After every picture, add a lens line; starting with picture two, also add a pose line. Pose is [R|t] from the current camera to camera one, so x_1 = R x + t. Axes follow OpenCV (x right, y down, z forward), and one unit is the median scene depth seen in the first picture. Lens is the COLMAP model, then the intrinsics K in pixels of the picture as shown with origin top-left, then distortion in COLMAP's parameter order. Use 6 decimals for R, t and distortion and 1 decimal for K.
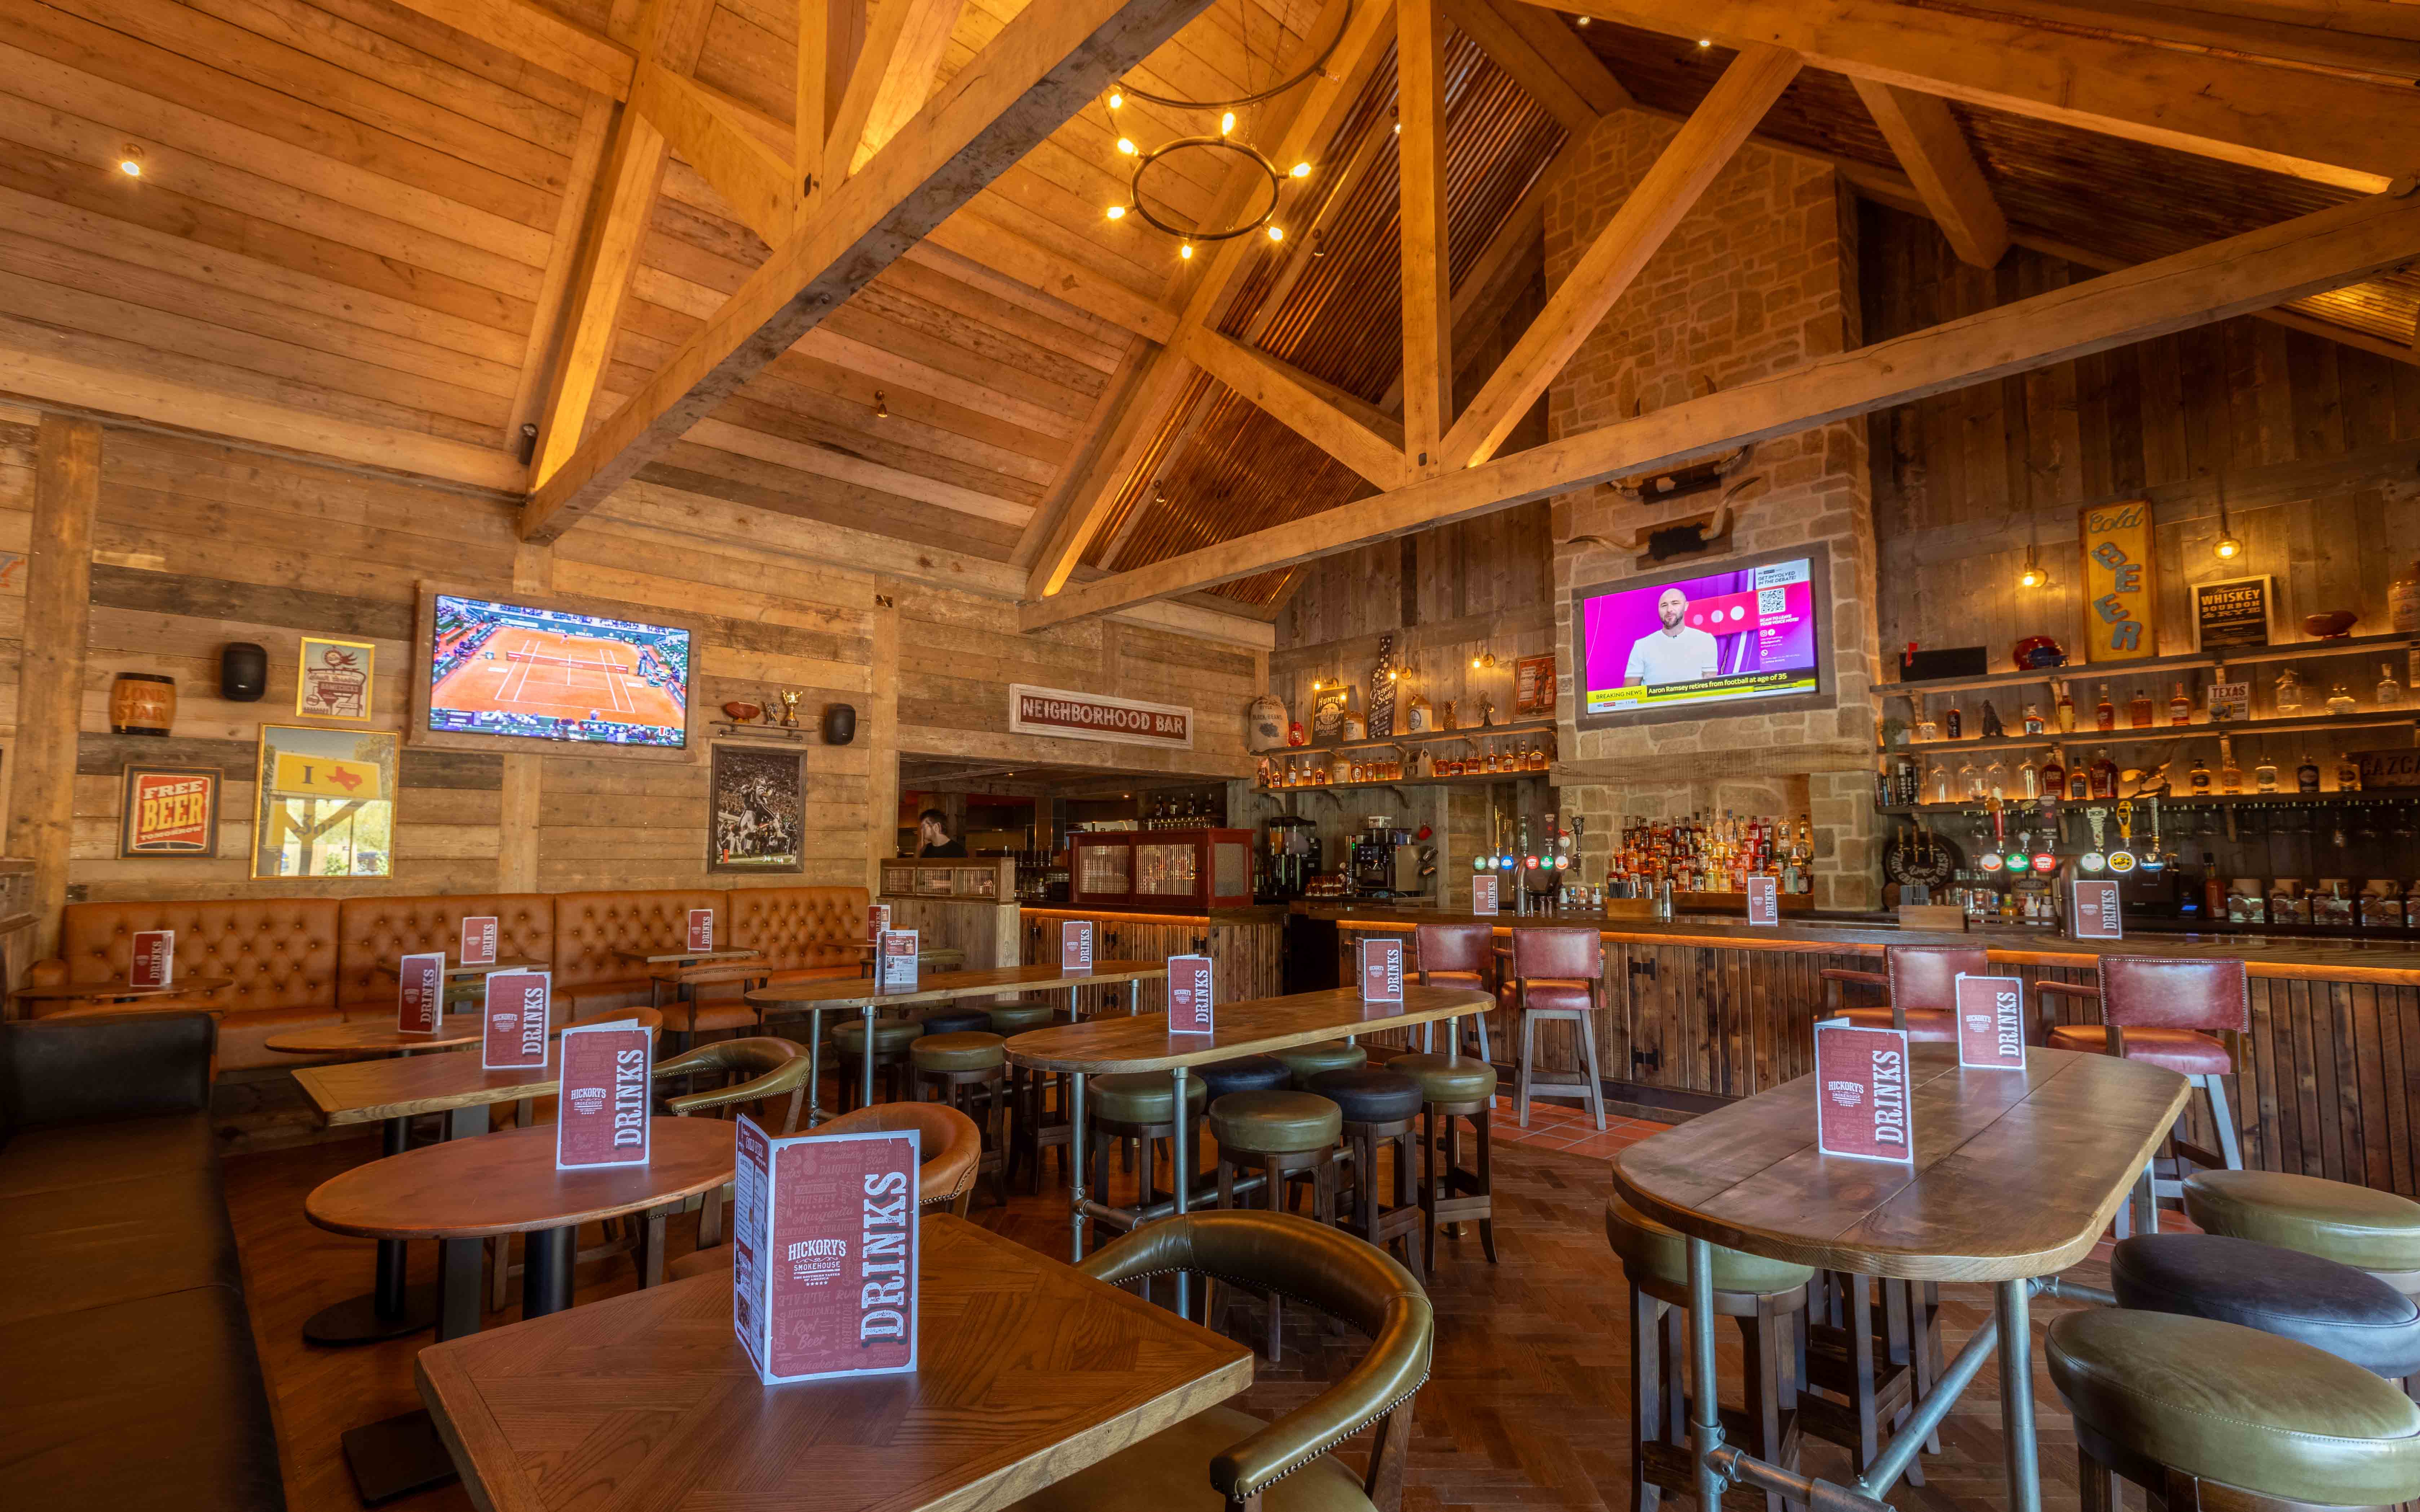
lens RADIAL K [[1074.5, 0, 1205.5], [0, 1074.5, 774.5], [0, 0, 1]] dist [0.001935, -0.000978]
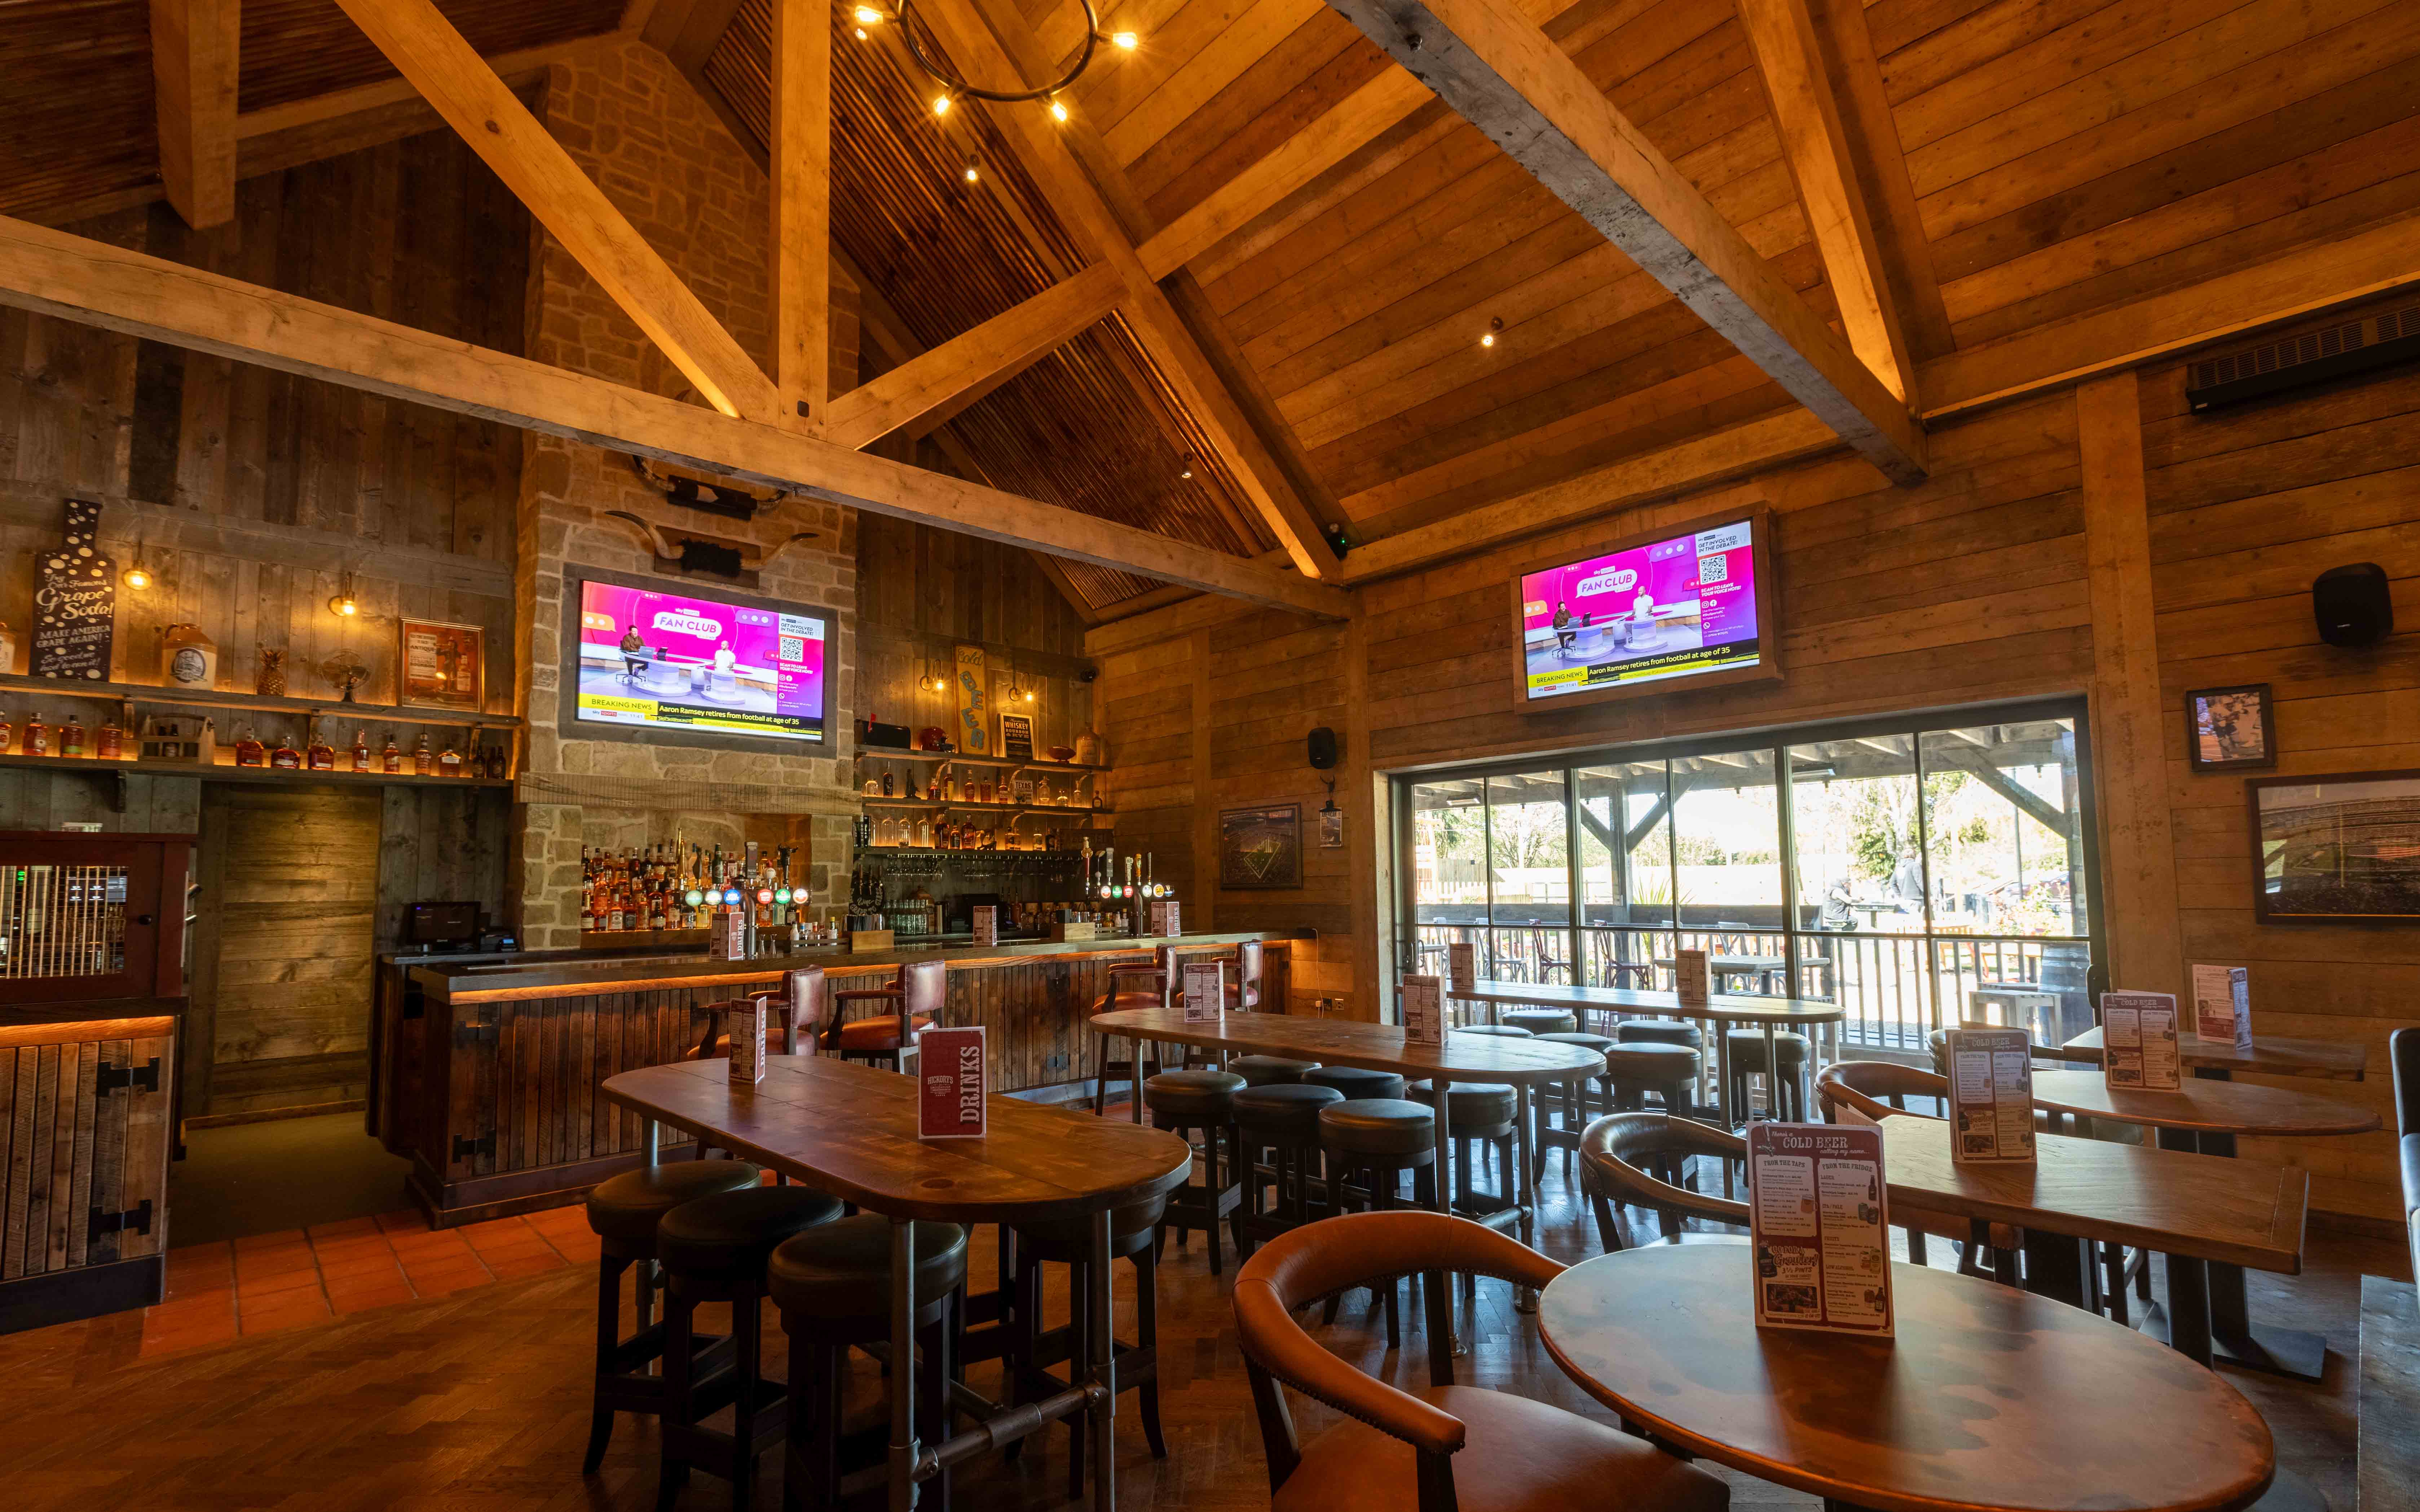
lens RADIAL K [[1074.5, 0, 1205.8], [0, 1074.5, 805.4], [0, 0, 1]] dist [0.001935, -0.000978]
pose [[0.026527, 0.078072, 0.996595, -0.518103], [-0.067199, 0.994830, -0.076145, 0.045819], [-0.997387, -0.064951, 0.031636, 0.564905]]
